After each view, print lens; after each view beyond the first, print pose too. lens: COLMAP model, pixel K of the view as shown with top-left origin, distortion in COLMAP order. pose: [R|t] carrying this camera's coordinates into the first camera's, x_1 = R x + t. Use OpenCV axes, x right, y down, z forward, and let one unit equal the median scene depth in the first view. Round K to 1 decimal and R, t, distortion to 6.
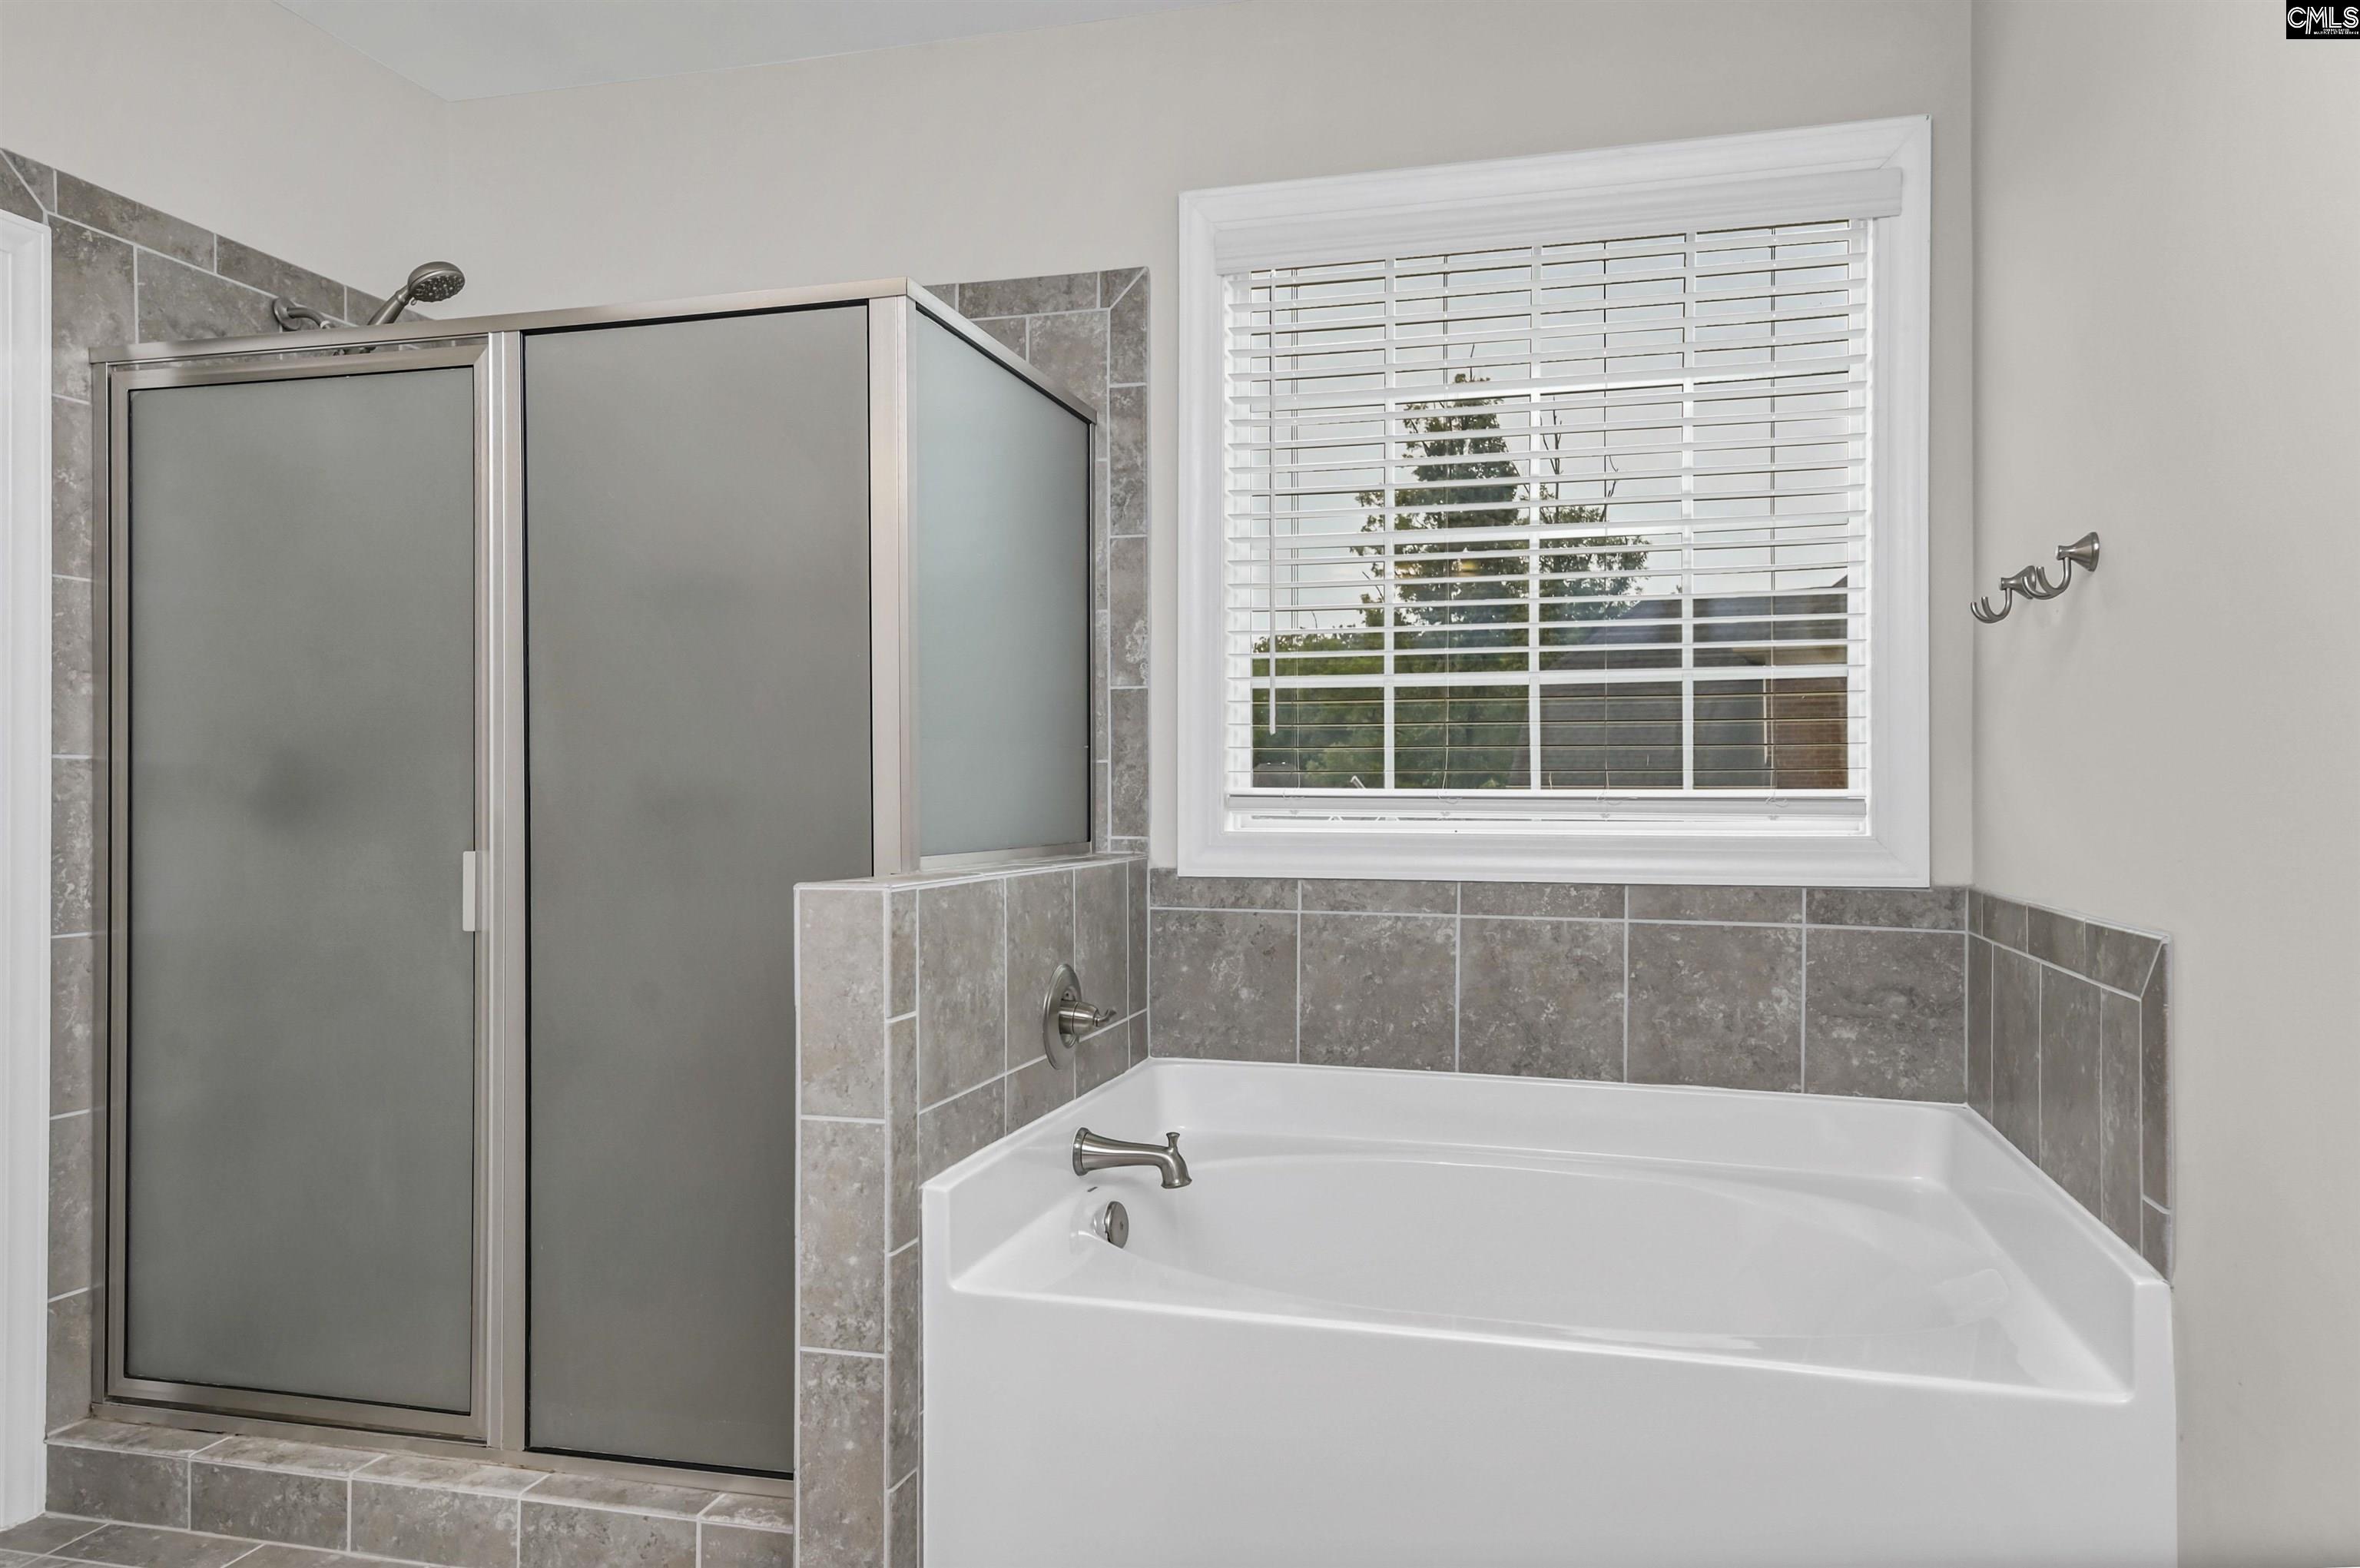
lens RADIAL K [[1567.8, 0, 1185.5], [0, 1567.8, 788.6], [0, 0, 1]] dist [-0.008731, -0.000425]
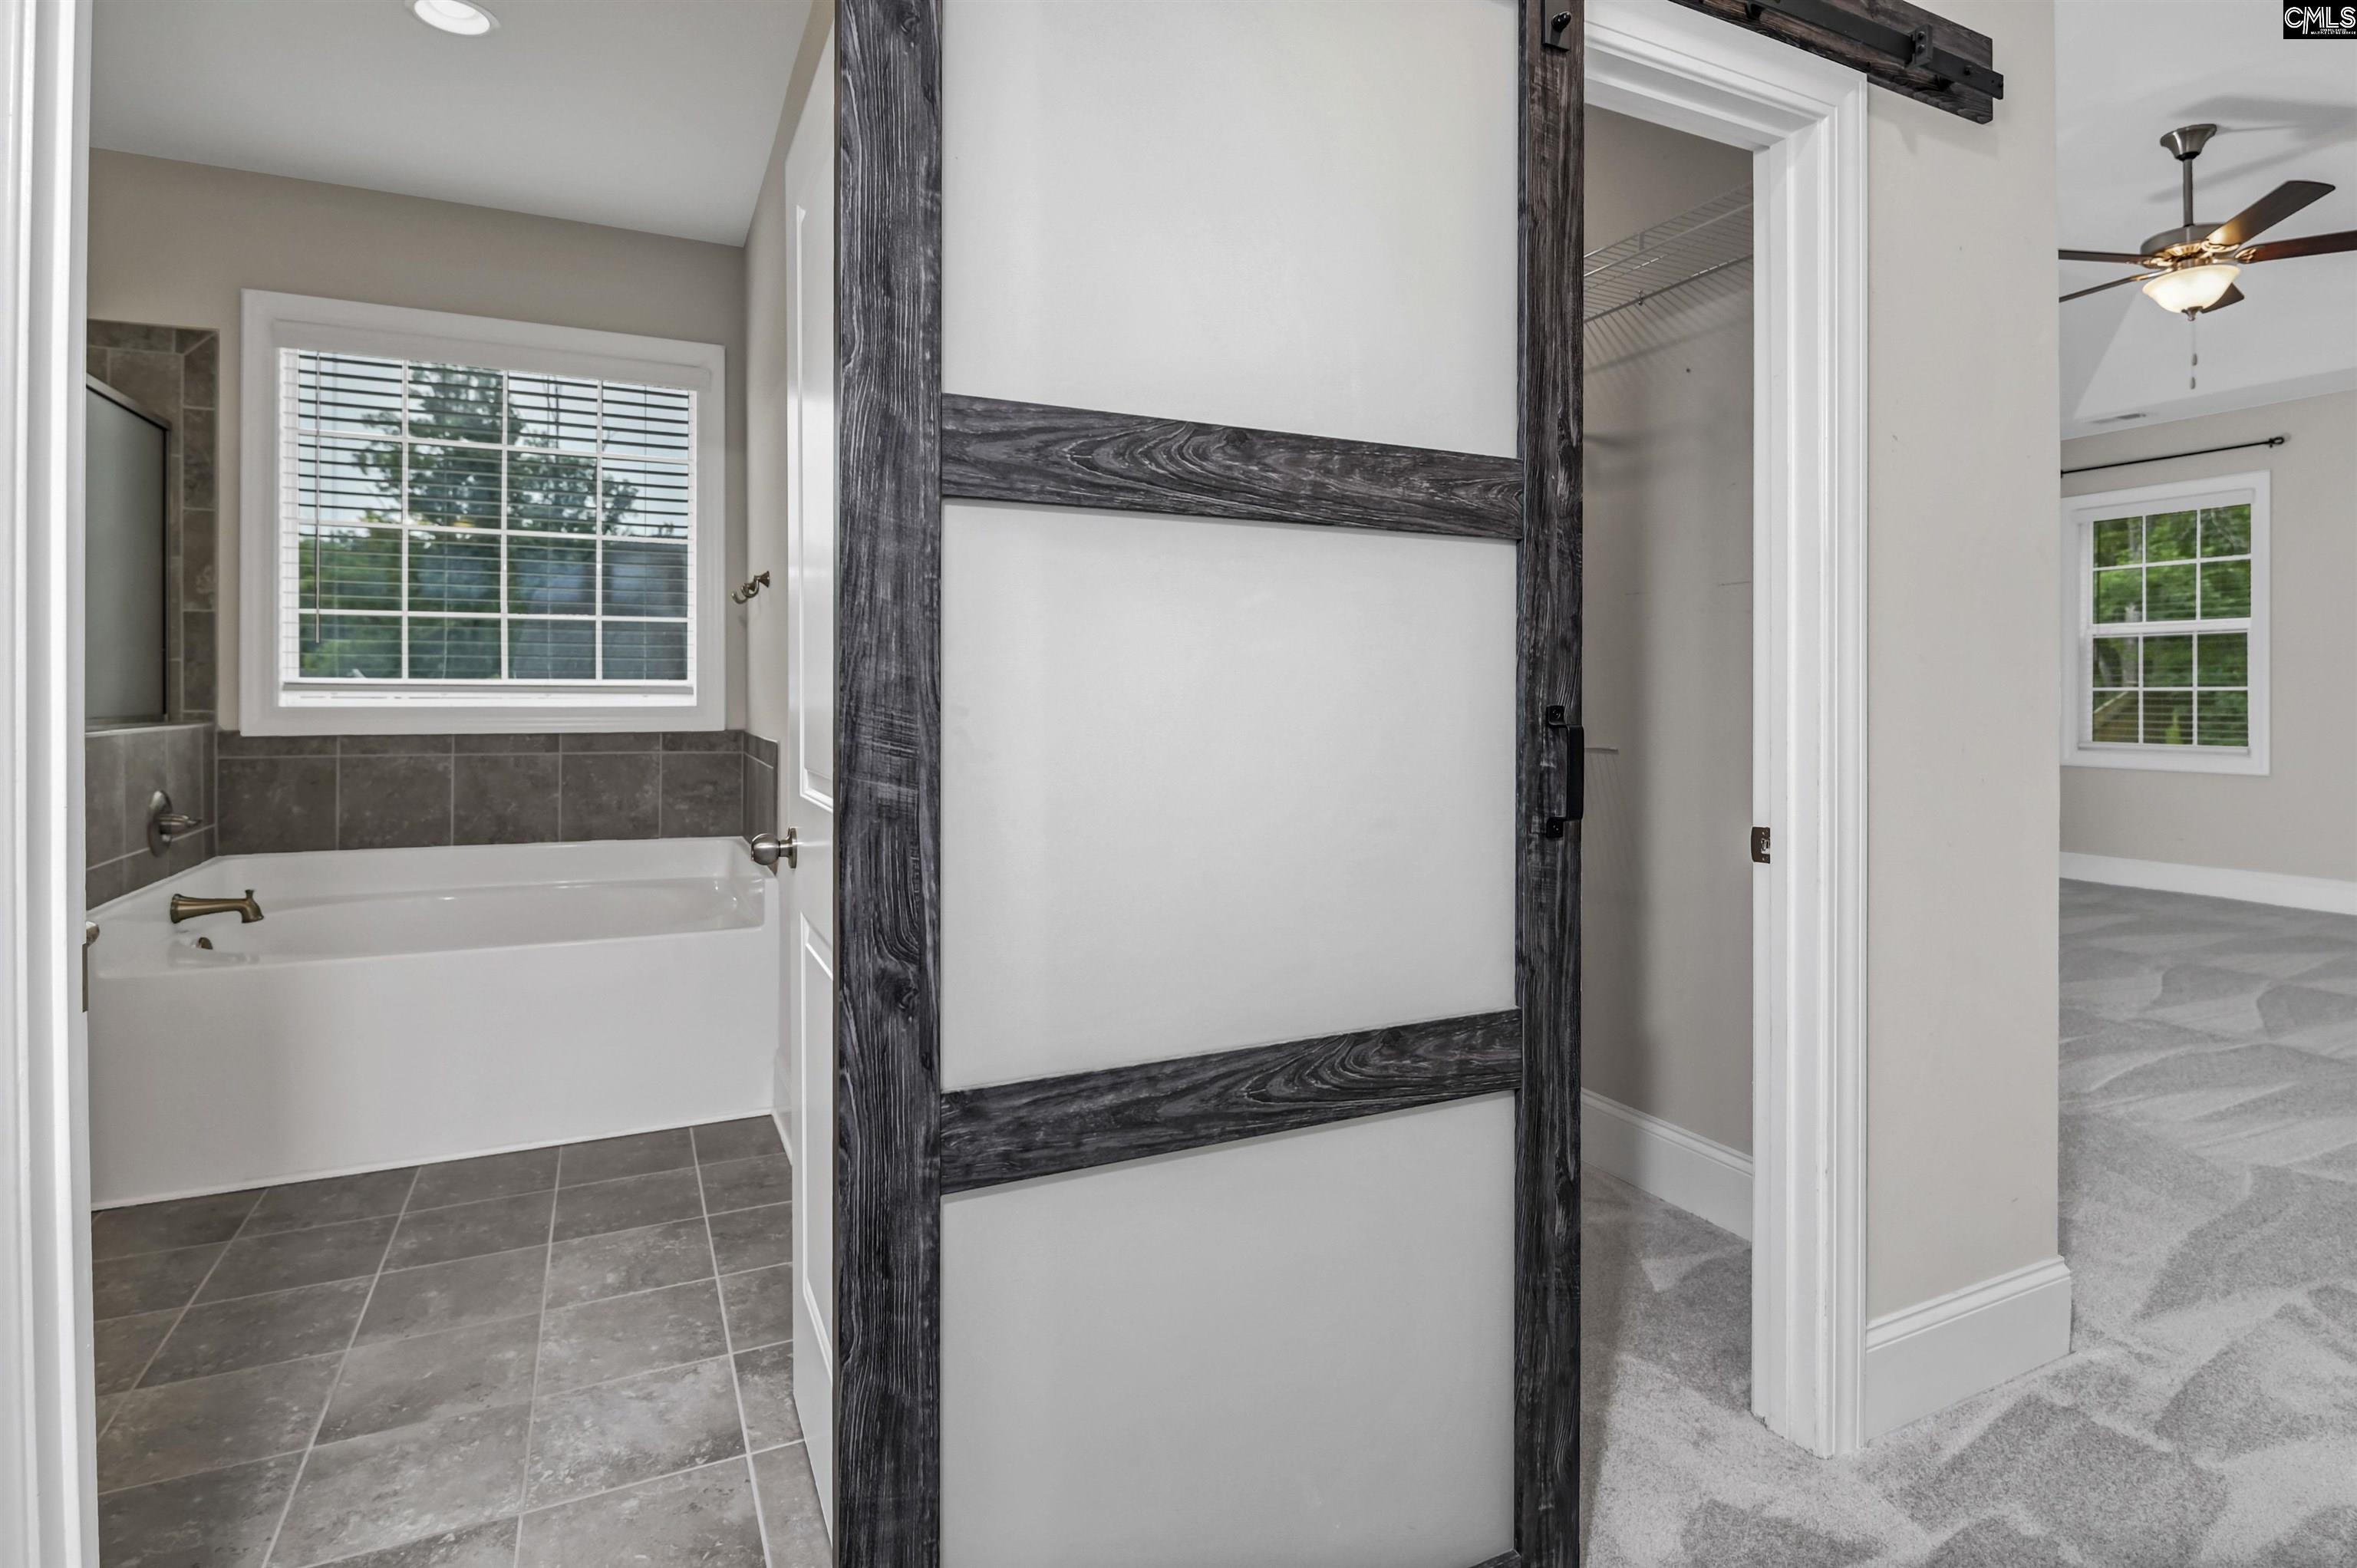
lens RADIAL K [[1155.0, 0, 1167.1], [0, 1155.0, 691.0], [0, 0, 1]] dist [-0.004259, -0.002298]
pose [[0.751119, 0.000213, 0.660166, -0.069757], [-0.006033, 0.999960, 0.006541, -0.000600], [-0.660139, -0.008896, 0.751091, -0.451771]]
